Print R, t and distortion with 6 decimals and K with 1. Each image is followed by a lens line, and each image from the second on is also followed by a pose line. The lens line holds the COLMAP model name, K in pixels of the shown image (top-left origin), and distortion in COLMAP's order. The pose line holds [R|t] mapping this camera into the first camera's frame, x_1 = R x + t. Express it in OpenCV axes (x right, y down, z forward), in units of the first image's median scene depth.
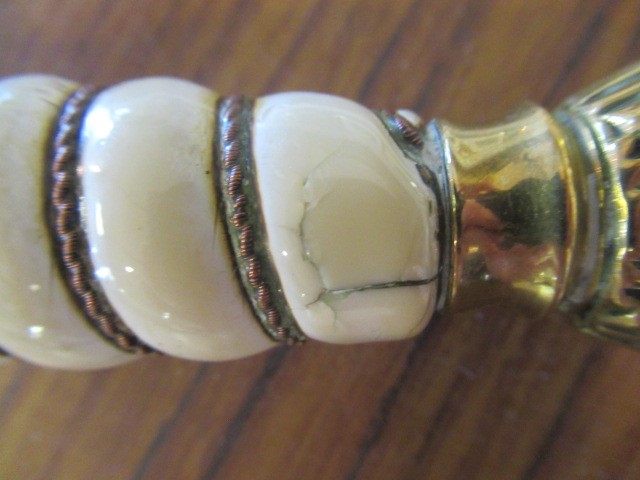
lens RADIAL K [[456.8, 0, 320.0], [0, 456.8, 240.0], [0, 0, 1]] dist [0.029192, -0.000116]
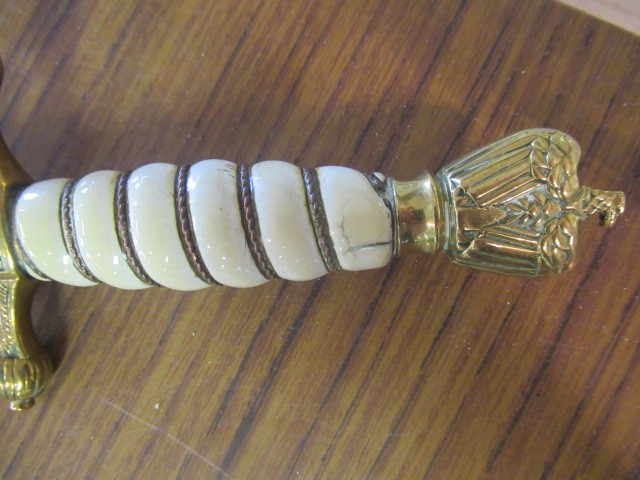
lens RADIAL K [[456.8, 0, 320.0], [0, 456.8, 240.0], [0, 0, 1]] dist [0.029192, -0.000116]
pose [[0.997847, -0.037791, 0.053607, -0.292149], [0.035201, 0.998204, 0.048468, -0.067016], [-0.055343, -0.046477, 0.997385, -1.562746]]
